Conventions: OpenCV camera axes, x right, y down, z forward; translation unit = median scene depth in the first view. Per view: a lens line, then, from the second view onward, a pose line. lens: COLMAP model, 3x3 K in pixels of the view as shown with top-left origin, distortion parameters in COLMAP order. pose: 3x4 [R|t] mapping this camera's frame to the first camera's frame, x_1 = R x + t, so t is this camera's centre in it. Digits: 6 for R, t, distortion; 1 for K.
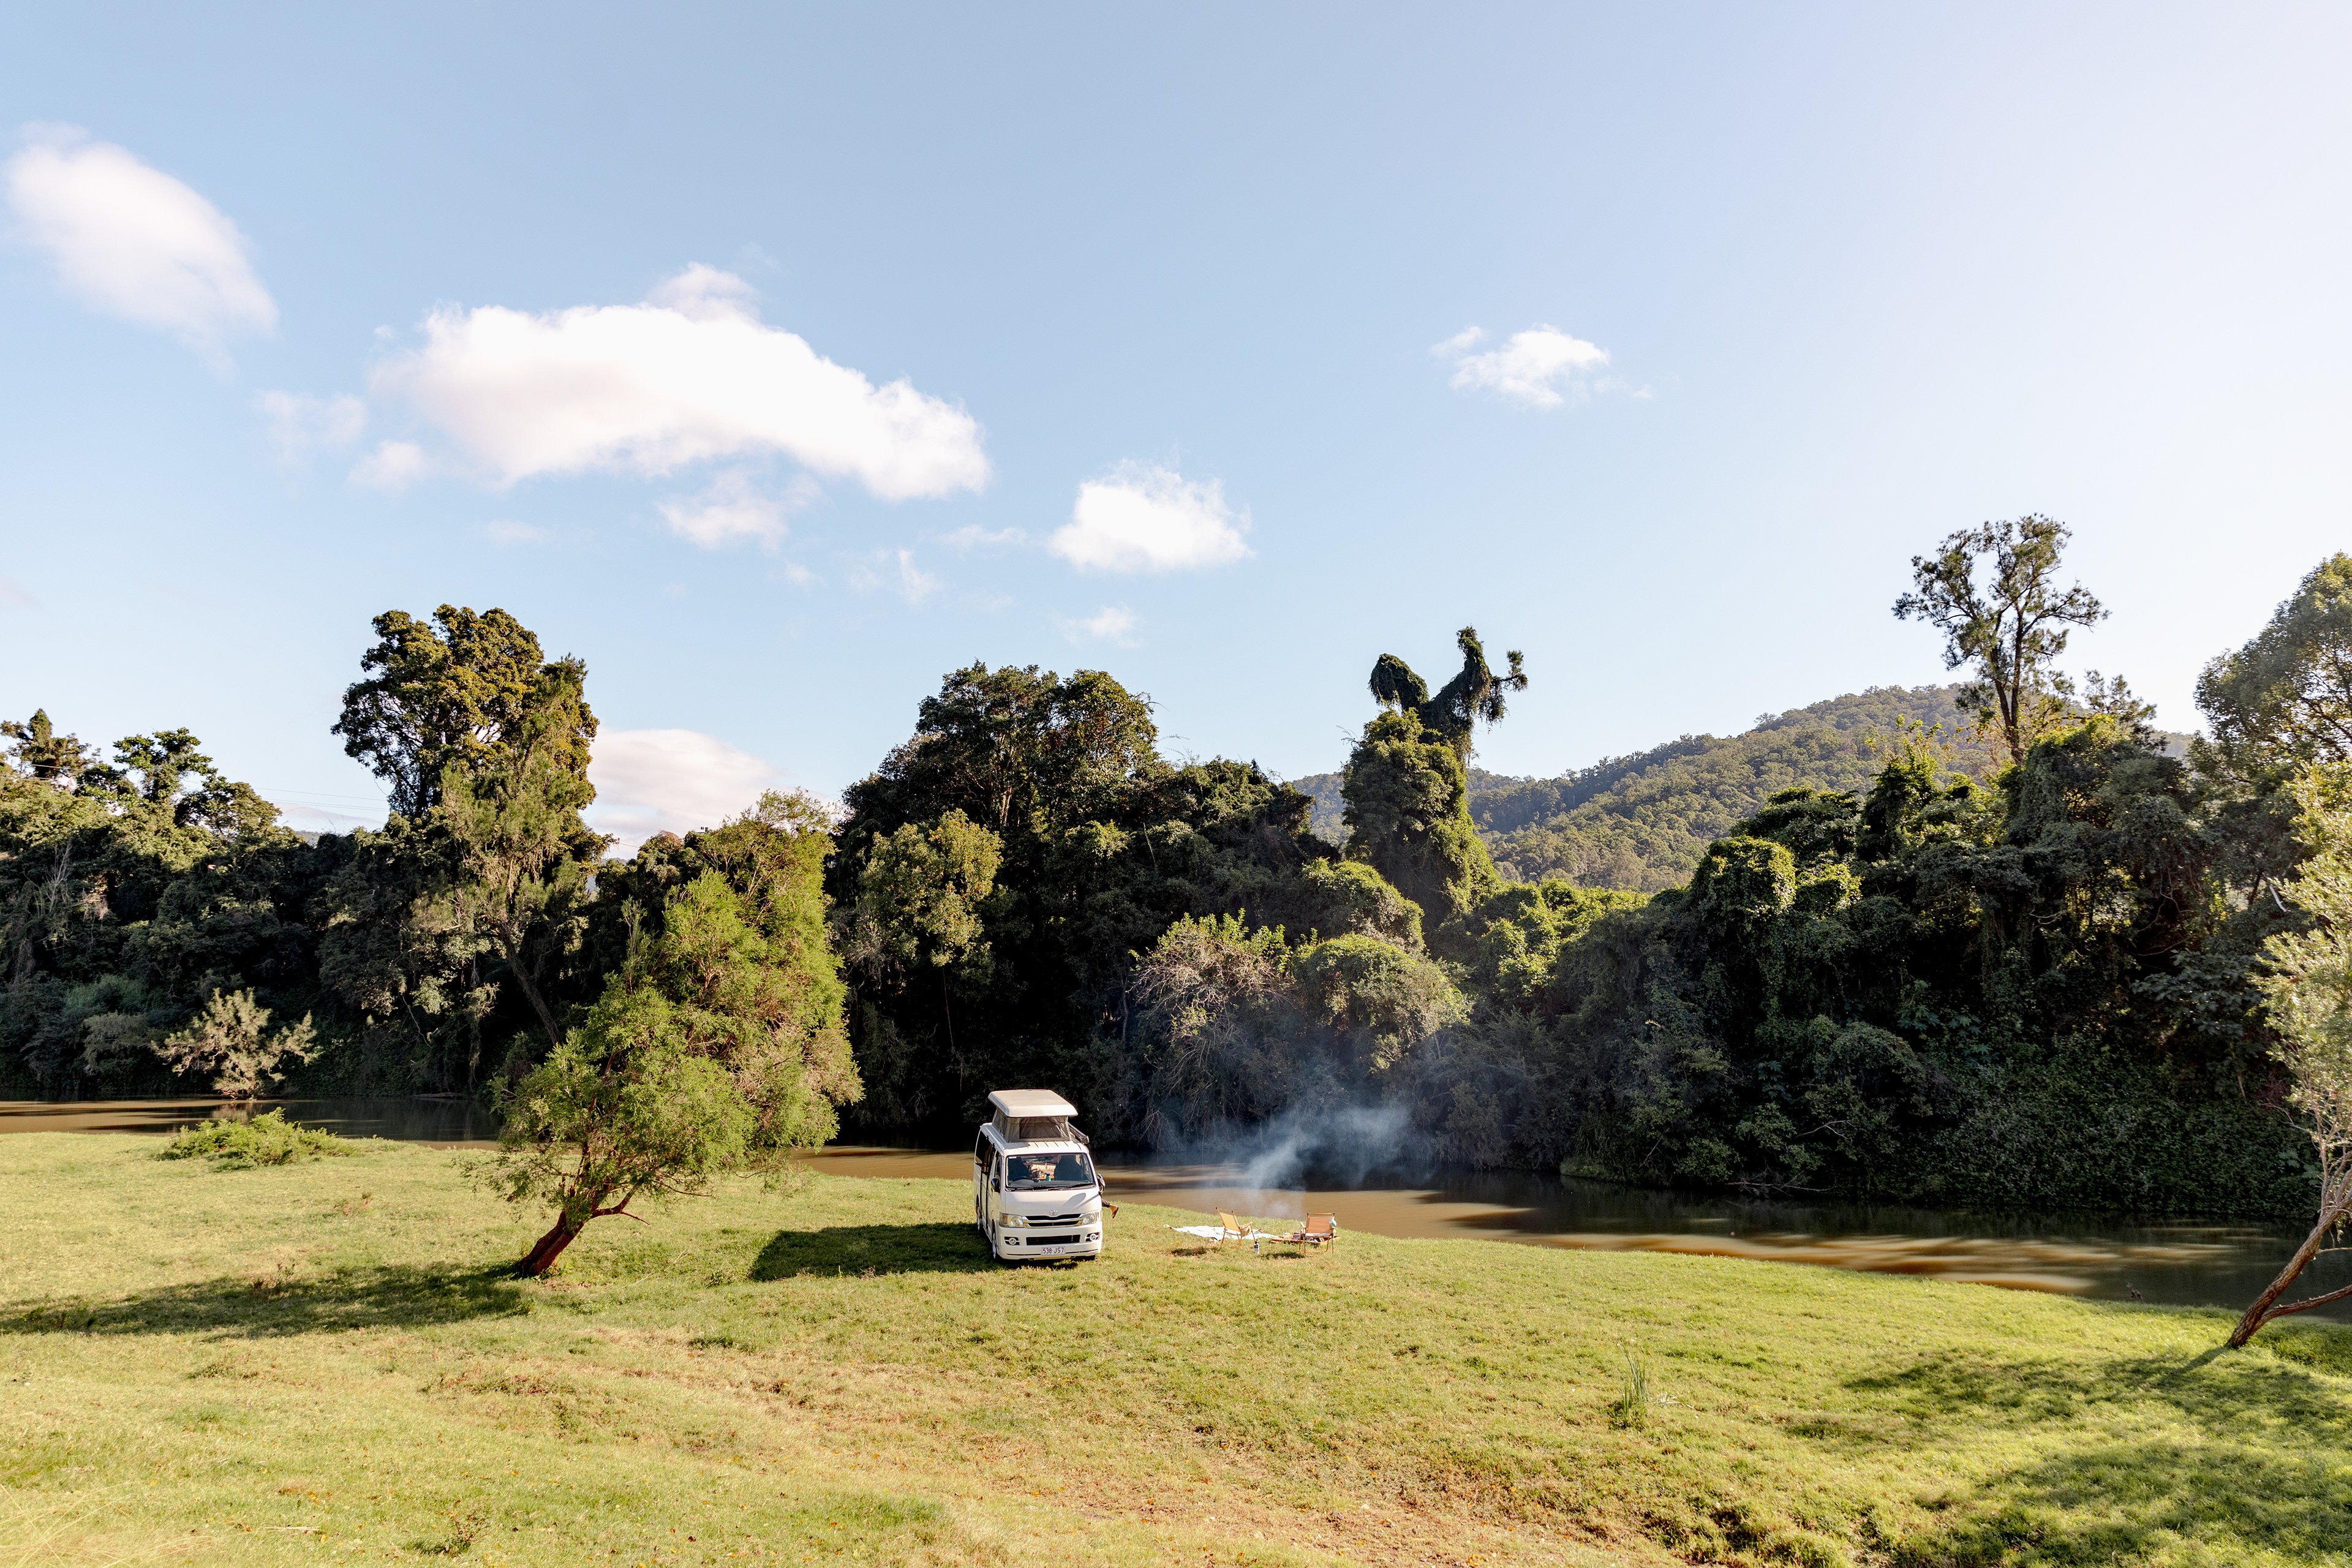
lens RADIAL K [[1562.0, 0, 1176.0], [0, 1562.0, 784.0], [0, 0, 1]] dist [0.011556, -0.004490]
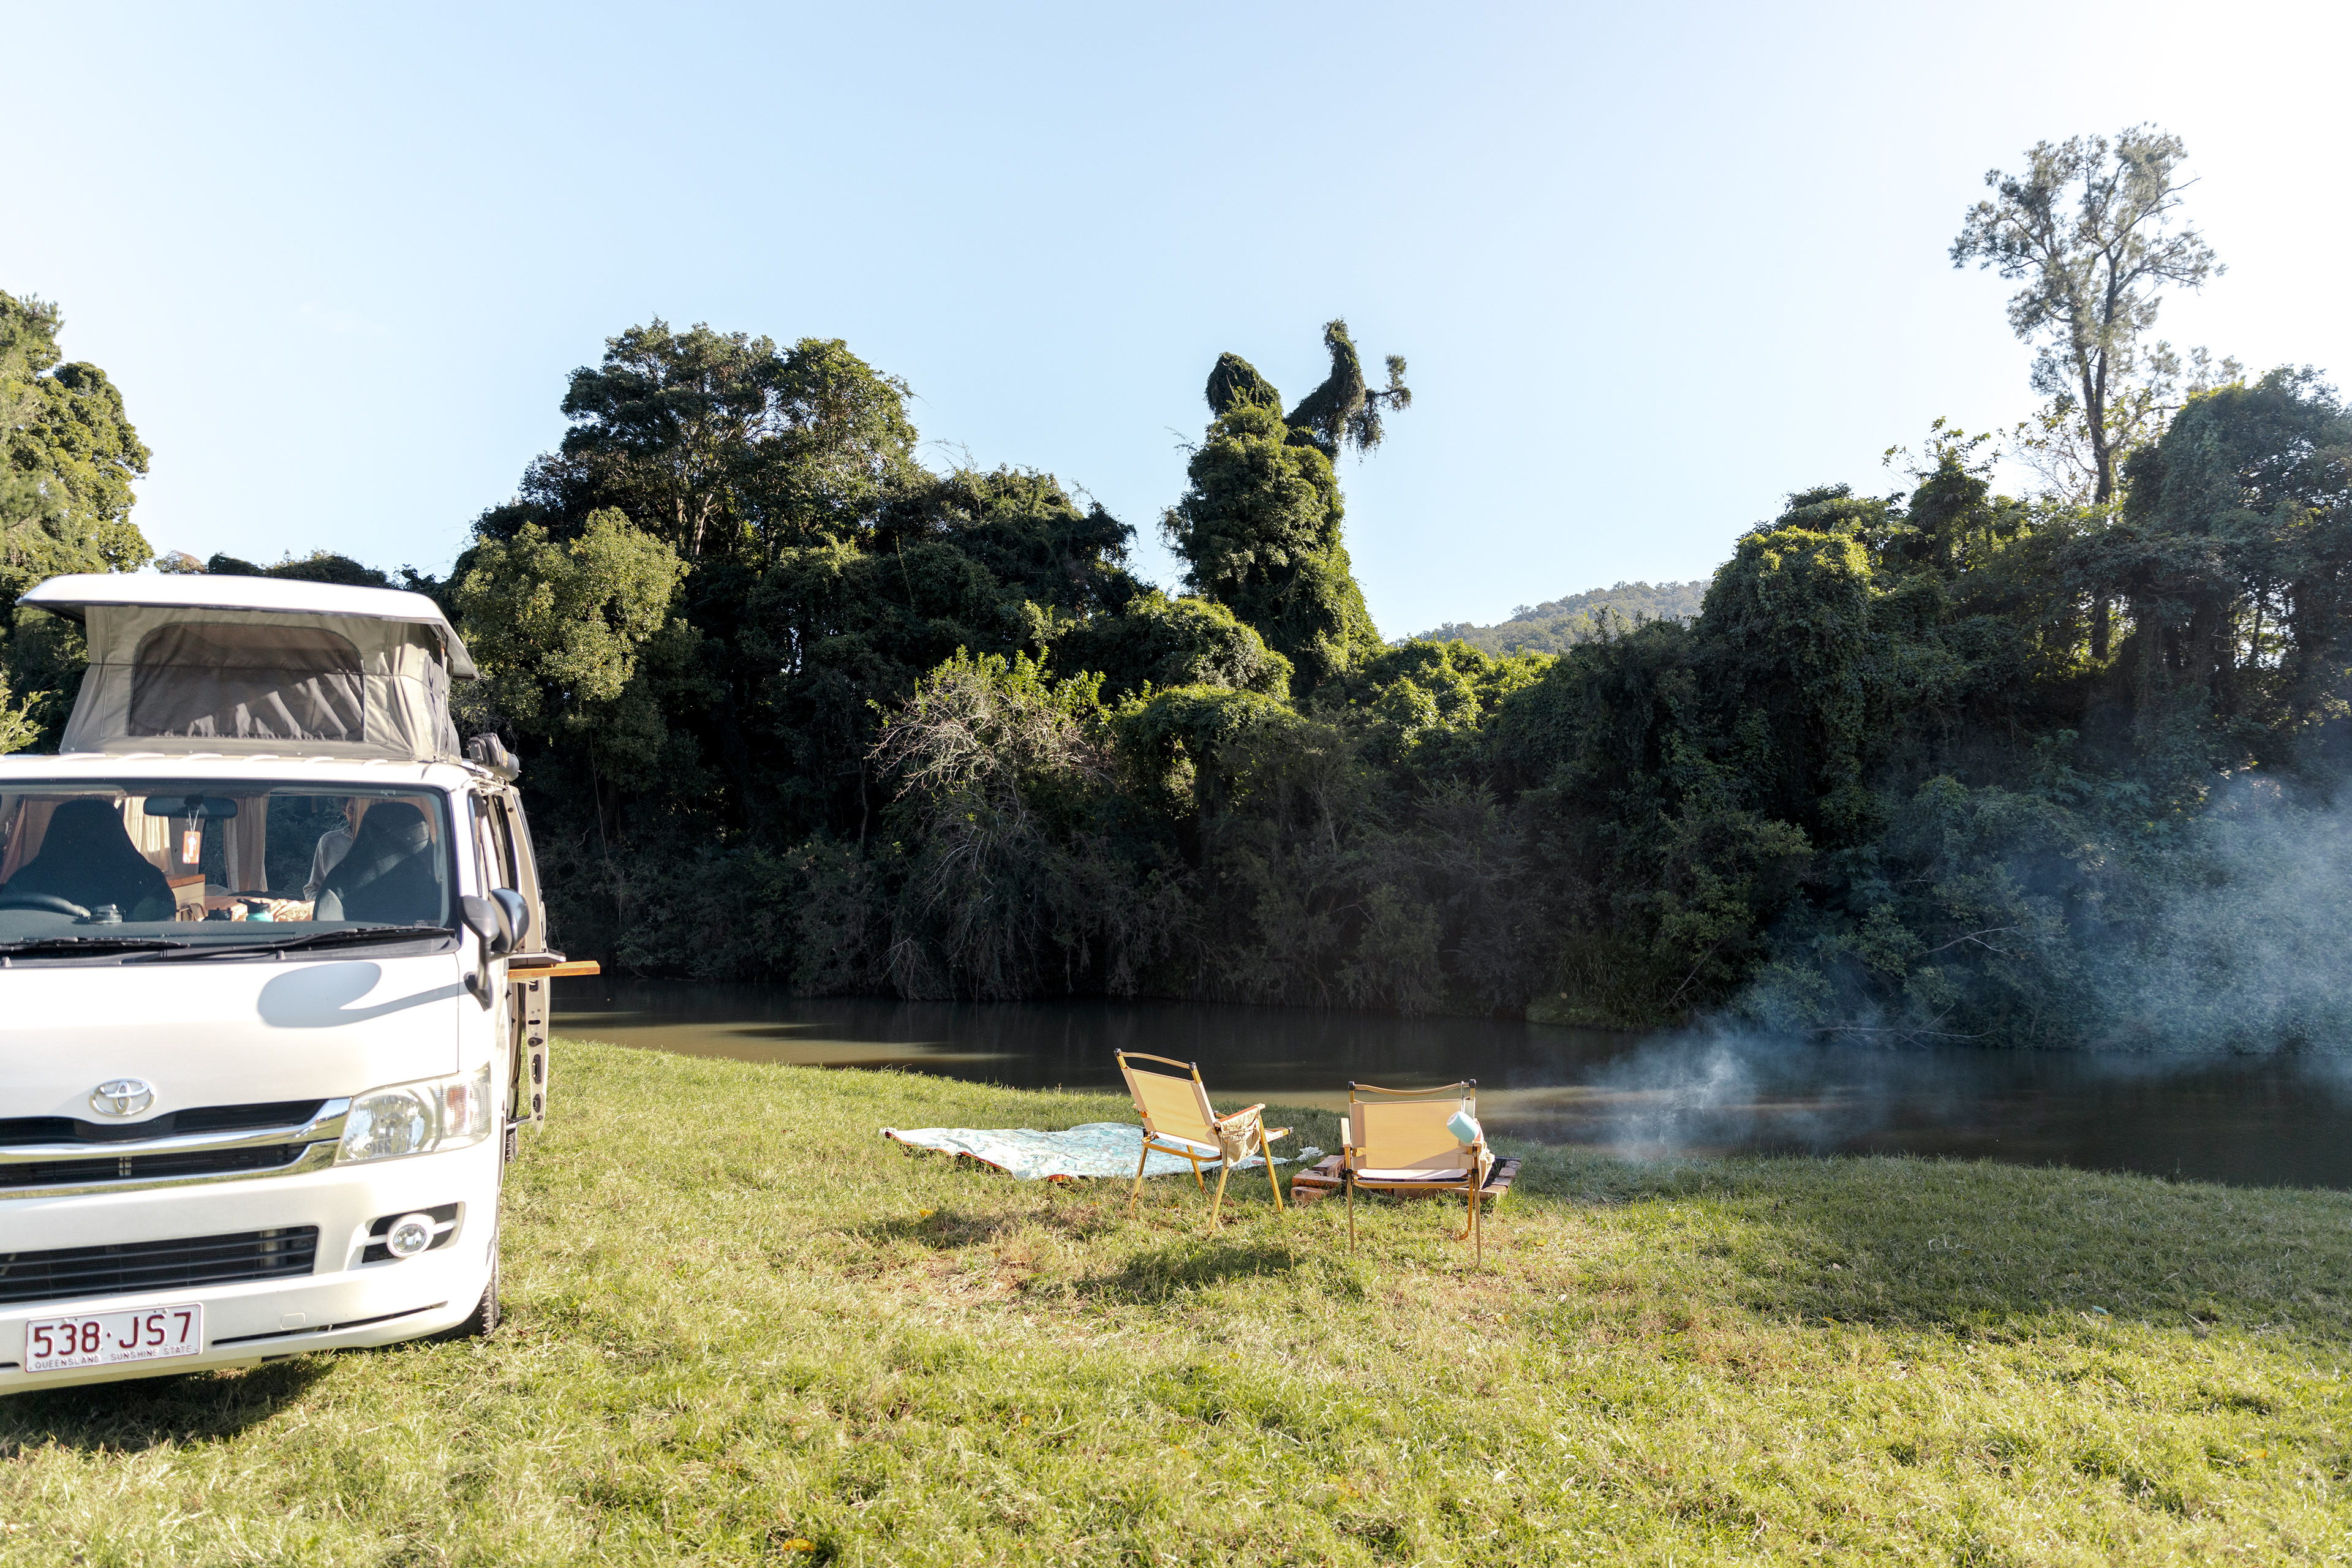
lens RADIAL K [[1562.0, 0, 1176.0], [0, 1562.0, 784.0], [0, 0, 1]] dist [0.011556, -0.004490]
pose [[0.988723, 0.011630, 0.149307, 0.000509], [-0.022656, 0.997121, 0.072357, 0.082392], [-0.148035, -0.074924, 0.986140, 0.298745]]
